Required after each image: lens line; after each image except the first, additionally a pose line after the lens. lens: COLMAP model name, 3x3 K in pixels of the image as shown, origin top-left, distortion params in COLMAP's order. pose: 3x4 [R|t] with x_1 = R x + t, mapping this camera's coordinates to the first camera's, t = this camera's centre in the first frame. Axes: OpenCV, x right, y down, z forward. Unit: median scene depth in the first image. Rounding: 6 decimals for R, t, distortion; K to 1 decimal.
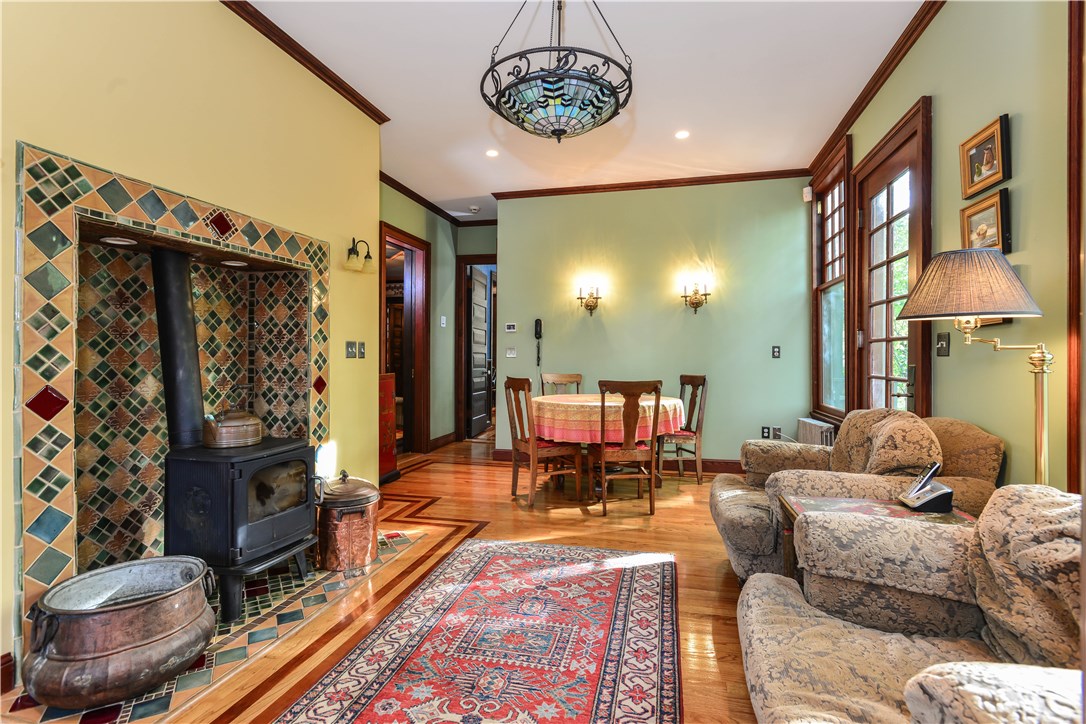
lens RADIAL K [[515.1, 0, 543.0], [0, 515.1, 362.0], [0, 0, 1]] dist [-0.005795, 0.000097]
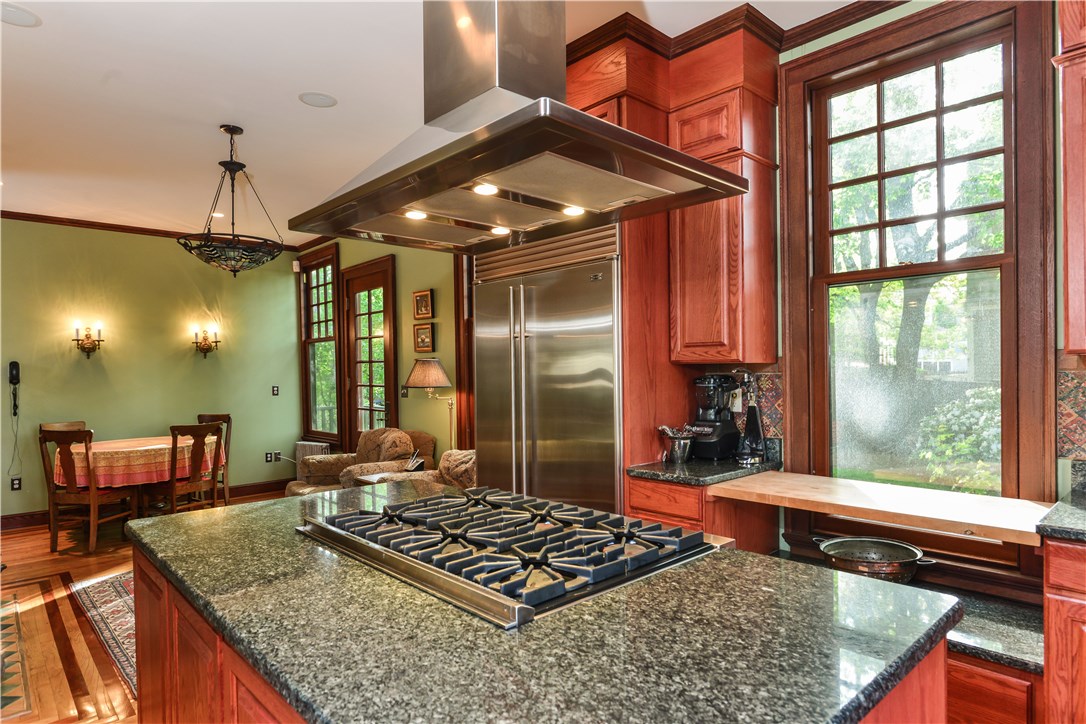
lens RADIAL K [[626.1, 0, 543.0], [0, 626.1, 362.0], [0, 0, 1]] dist [-0.006441, 0.000570]
pose [[0.549057, 0.000818, 0.835785, -0.576603], [0.026442, 0.999482, -0.018349, -0.057360], [-0.835367, 0.032174, 0.548751, -0.459416]]
